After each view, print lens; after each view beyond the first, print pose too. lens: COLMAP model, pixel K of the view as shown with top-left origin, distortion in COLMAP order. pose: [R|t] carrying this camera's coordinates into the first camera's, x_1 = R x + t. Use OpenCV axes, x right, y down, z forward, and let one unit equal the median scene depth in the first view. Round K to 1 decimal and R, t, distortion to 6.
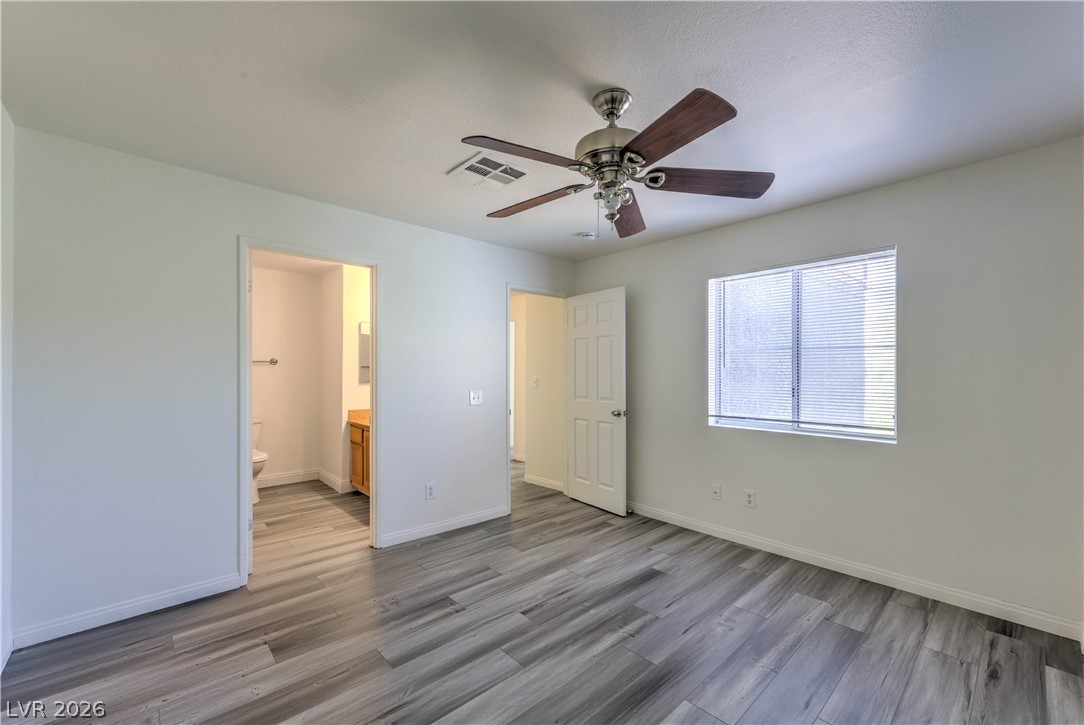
lens RADIAL K [[439.3, 0, 553.1], [0, 439.3, 365.4], [0, 0, 1]] dist [0.004944, 0.000196]
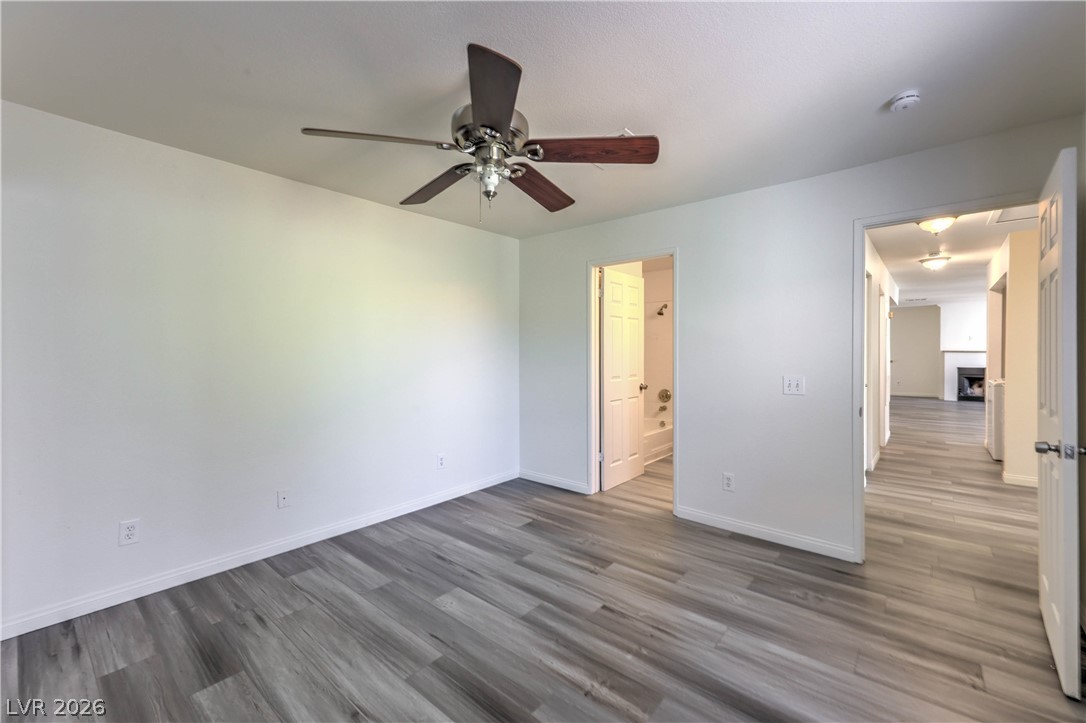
lens RADIAL K [[440.1, 0, 554.1], [0, 440.1, 364.4], [0, 0, 1]] dist [0.004944, 0.000196]
pose [[0.139613, 0.031381, -0.989709, 0.863697], [0.017265, 0.999269, 0.034120, 0.007715], [0.990056, -0.021851, 0.138969, 0.795267]]
